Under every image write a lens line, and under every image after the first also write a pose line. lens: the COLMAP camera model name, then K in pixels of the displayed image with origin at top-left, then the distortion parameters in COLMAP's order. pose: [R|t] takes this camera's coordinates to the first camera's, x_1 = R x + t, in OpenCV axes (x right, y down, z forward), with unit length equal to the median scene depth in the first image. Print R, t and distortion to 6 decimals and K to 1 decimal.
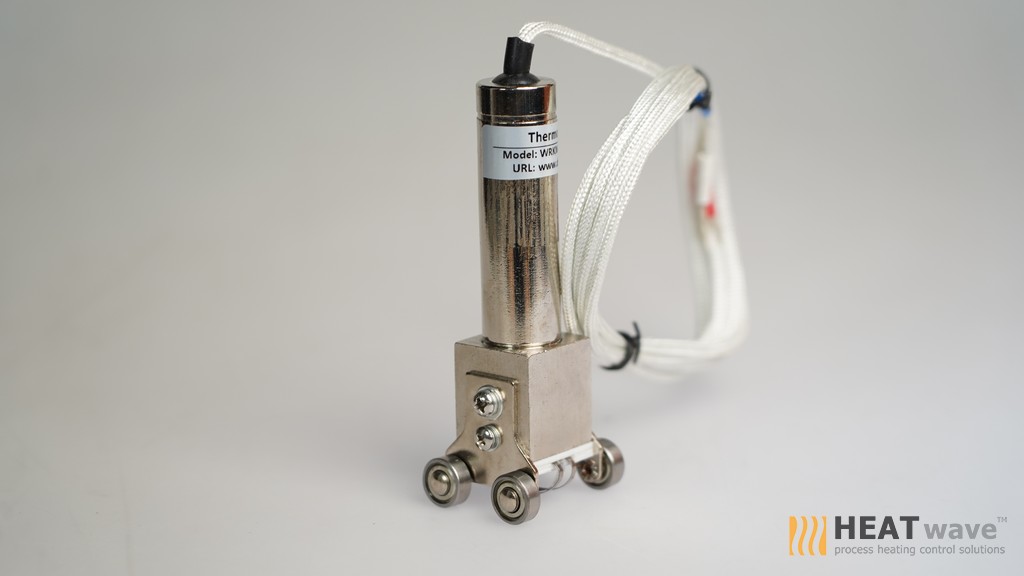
lens RADIAL K [[2967.0, 0, 512.2], [0, 2967.0, 287.7], [0, 0, 1]] dist [0.181073, 0.000000]
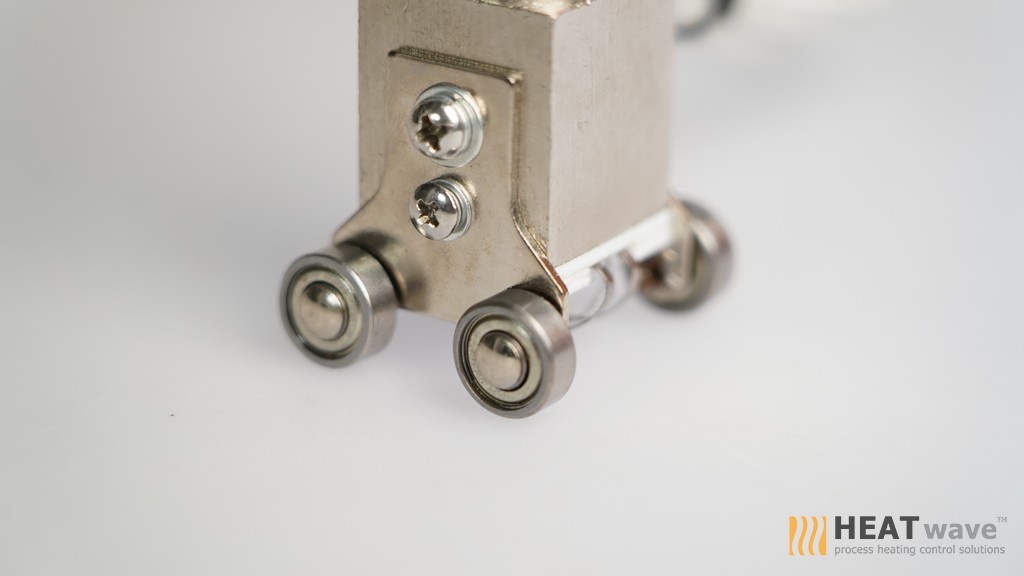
lens RADIAL K [[2967.0, 0, 512.5], [0, 2967.0, 289.1], [0, 0, 1]] dist [0.181073, 0.000000]
pose [[0.989681, -0.010251, 0.142921, -0.058511], [-0.009780, 0.990279, 0.138750, 0.003552], [-0.142954, -0.138716, 0.979960, 0.585543]]
